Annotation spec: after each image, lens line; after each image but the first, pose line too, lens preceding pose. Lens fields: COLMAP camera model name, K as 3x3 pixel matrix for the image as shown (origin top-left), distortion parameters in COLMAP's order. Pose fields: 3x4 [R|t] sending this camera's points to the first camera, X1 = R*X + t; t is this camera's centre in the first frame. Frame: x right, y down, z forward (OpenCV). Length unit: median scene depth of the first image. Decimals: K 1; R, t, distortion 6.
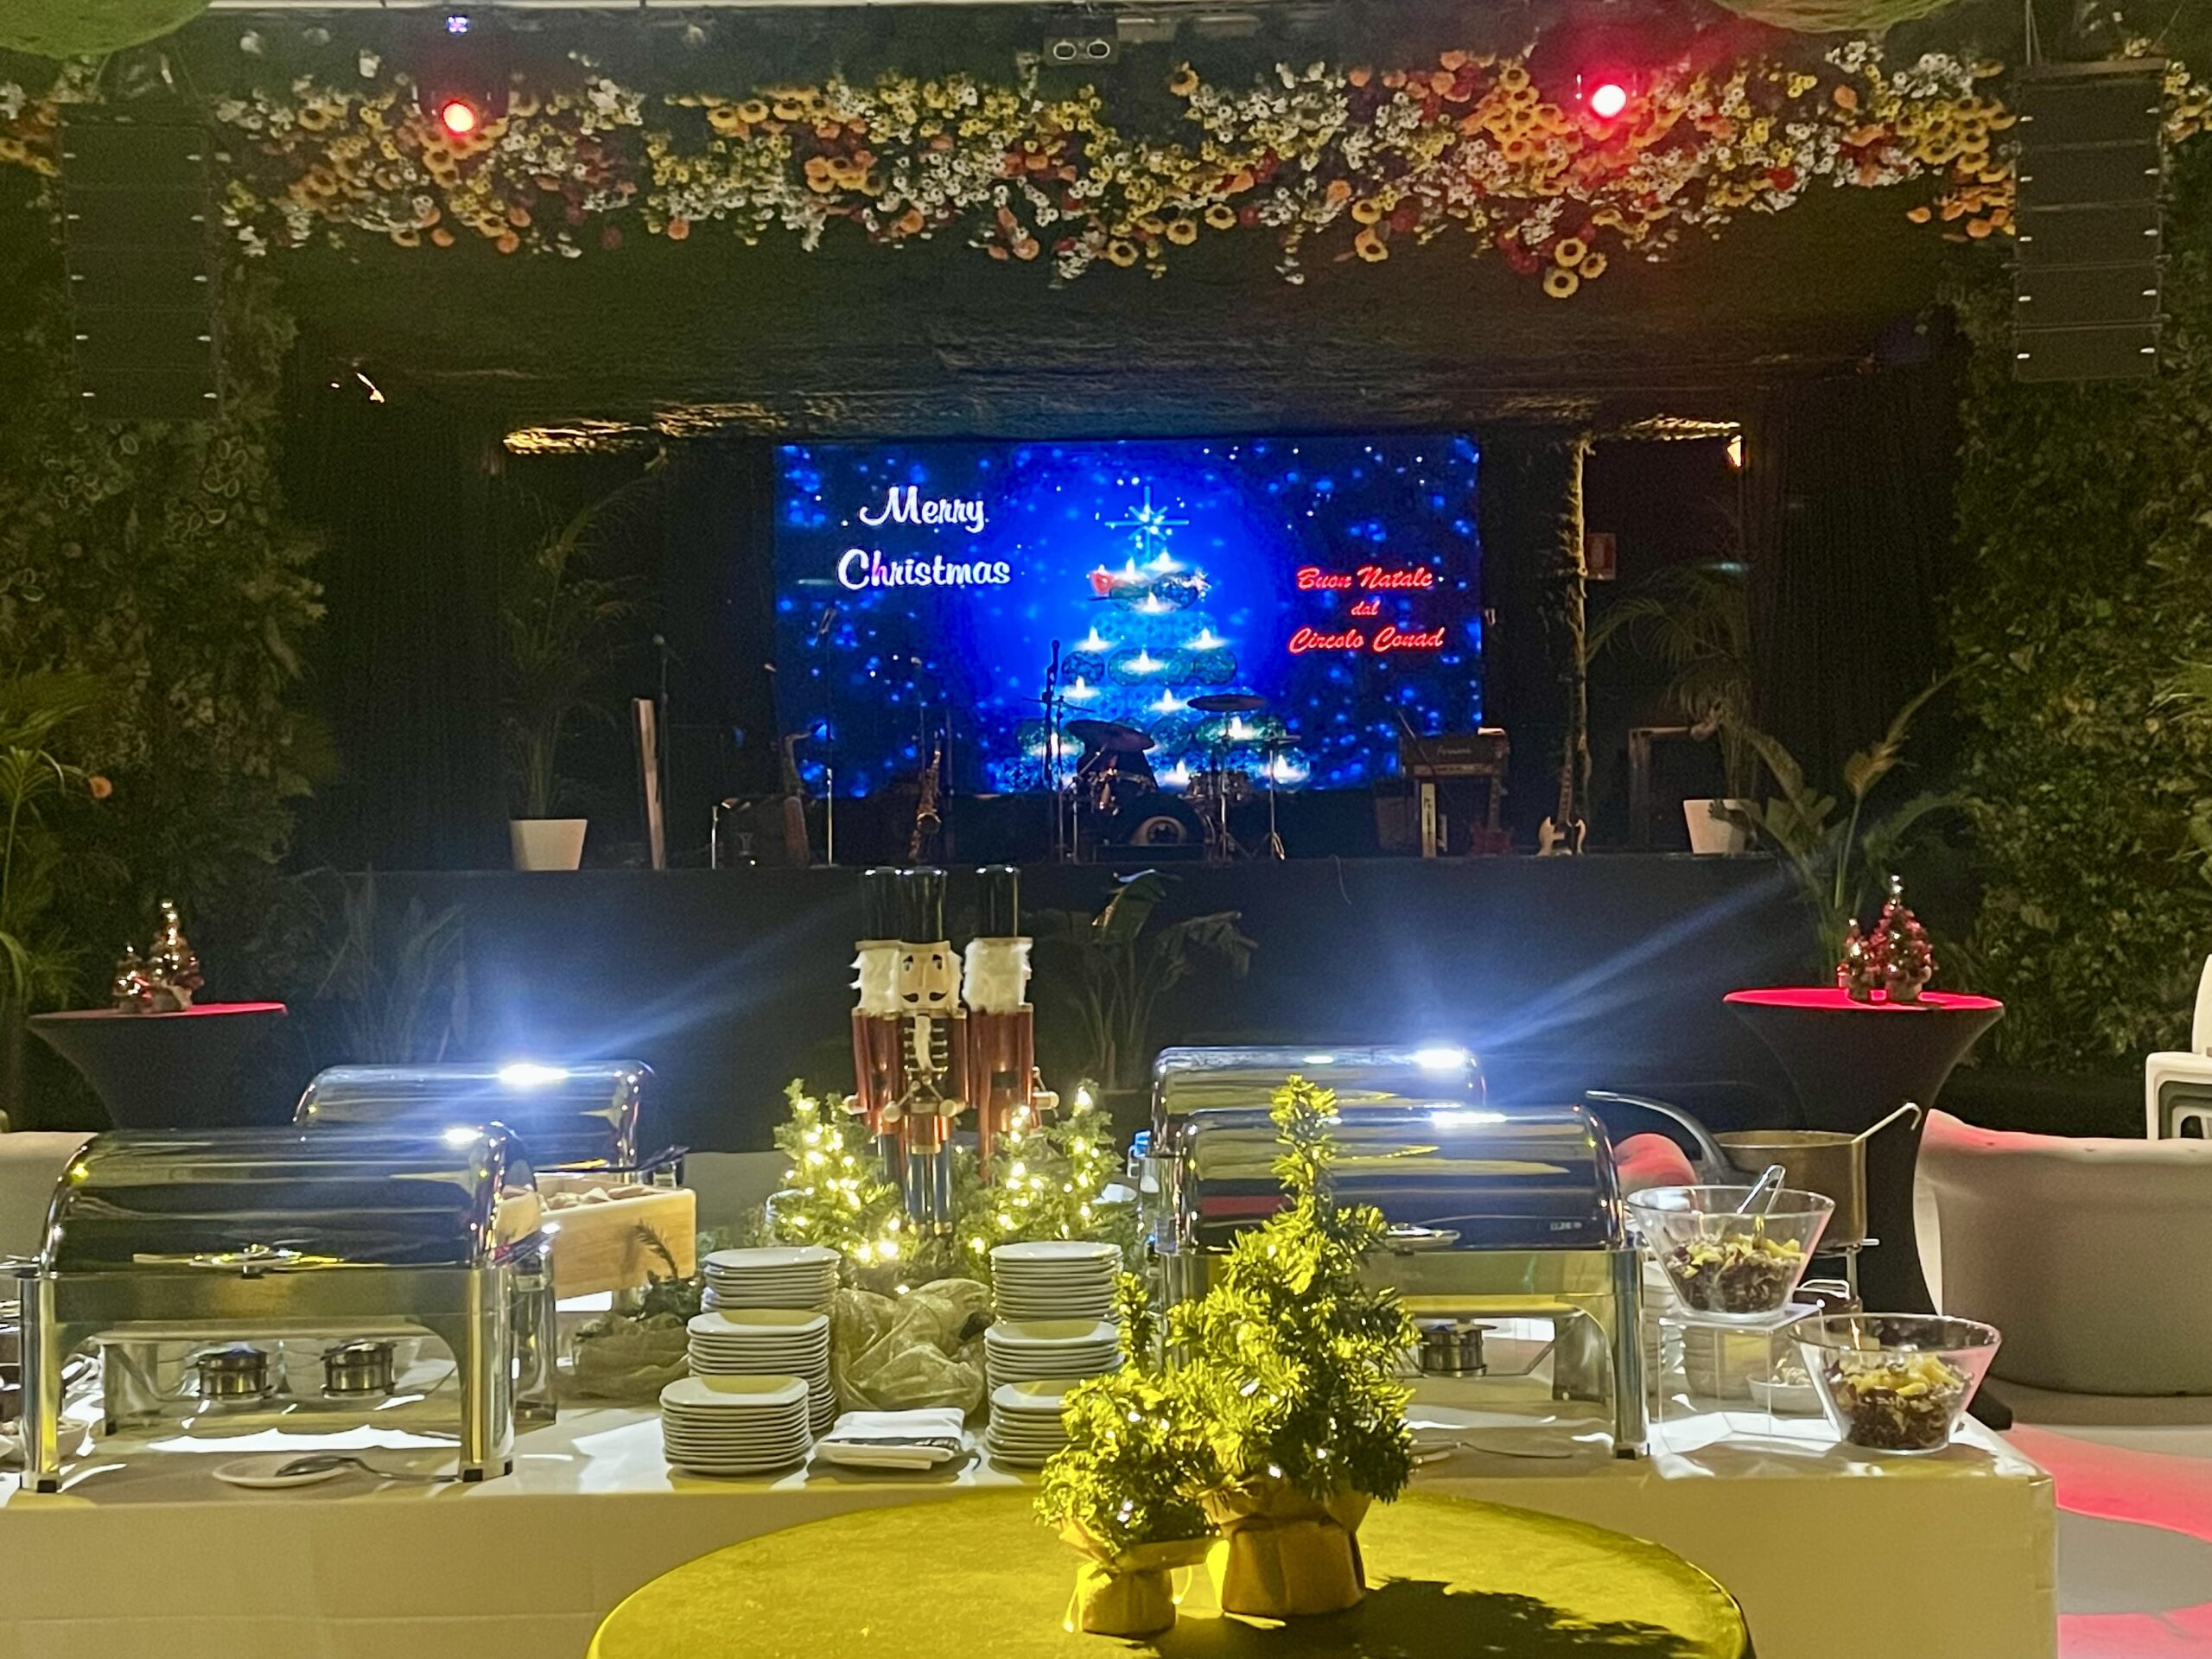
lens RADIAL K [[2903.0, 0, 1106.0], [0, 2903.0, 829.5], [0, 0, 1]] dist [0.029663, 0.007003]
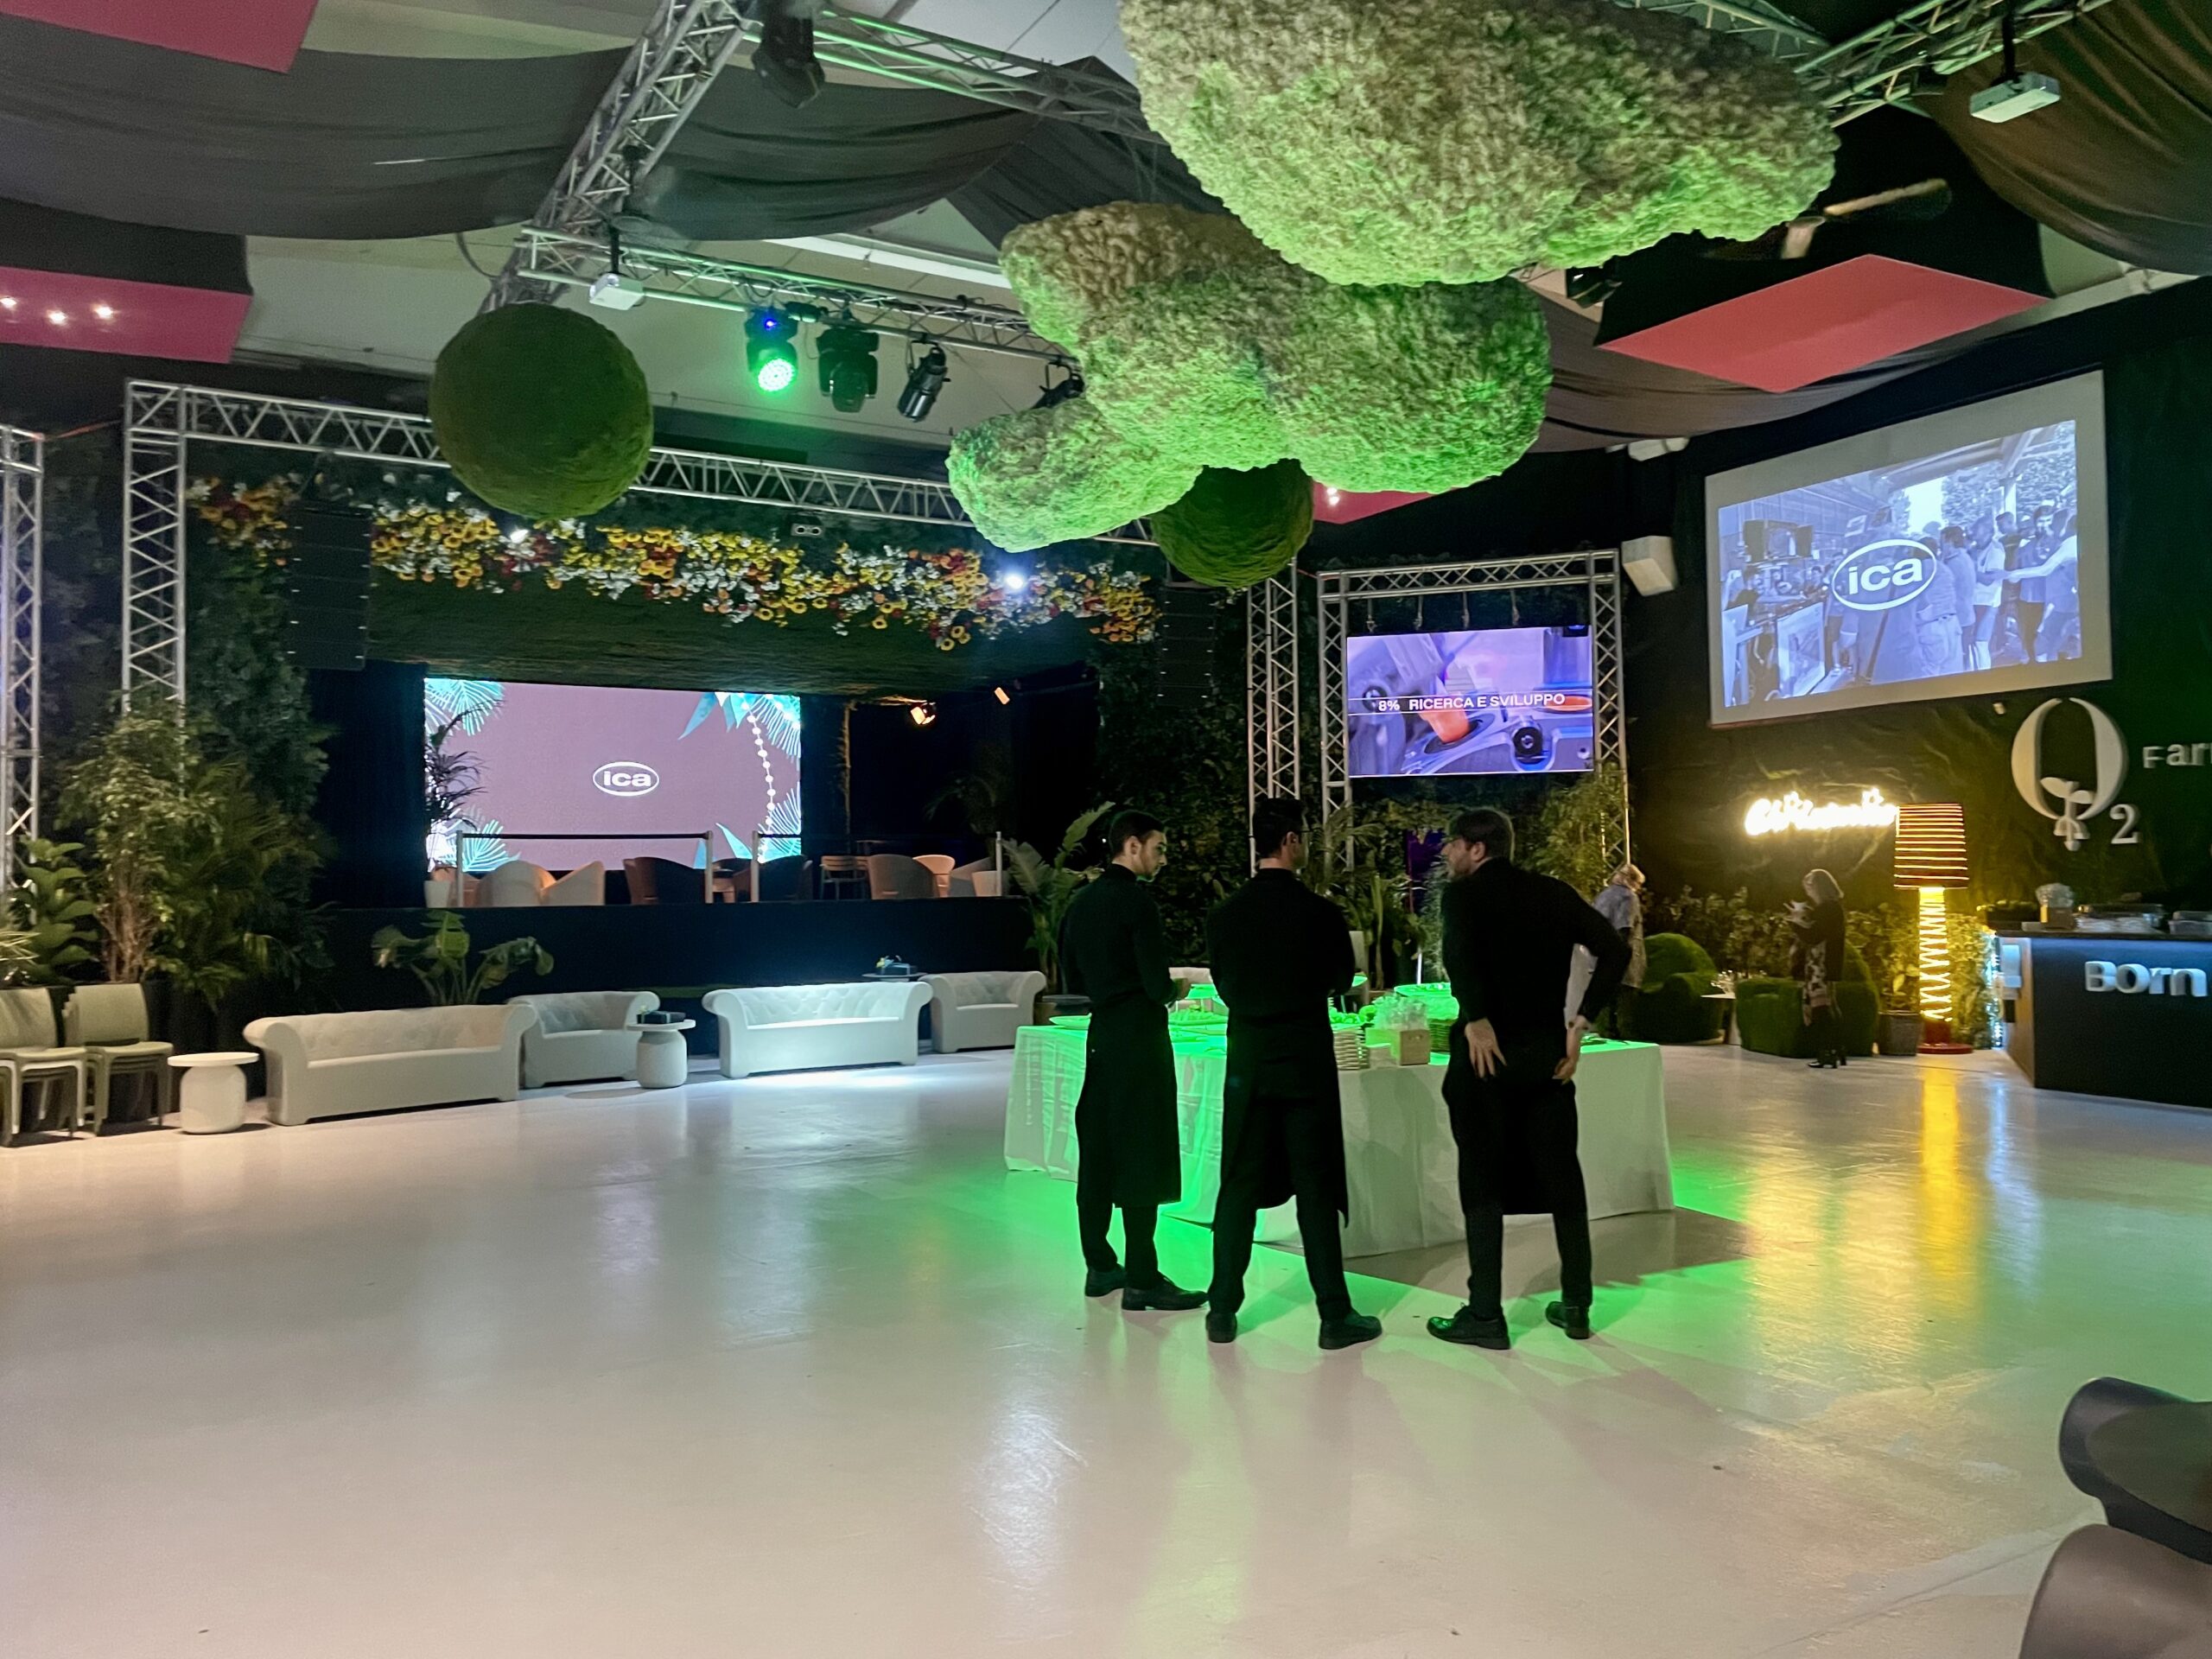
lens RADIAL K [[1663.0, 0, 1106.0], [0, 1663.0, 829.5], [0, 0, 1]] dist [-0.000579, -0.003969]
pose [[0.843684, 0.017763, 0.536545, -0.446608], [0.003216, 0.999267, -0.038138, 0.005957], [-0.536830, 0.033902, 0.843009, -0.157256]]
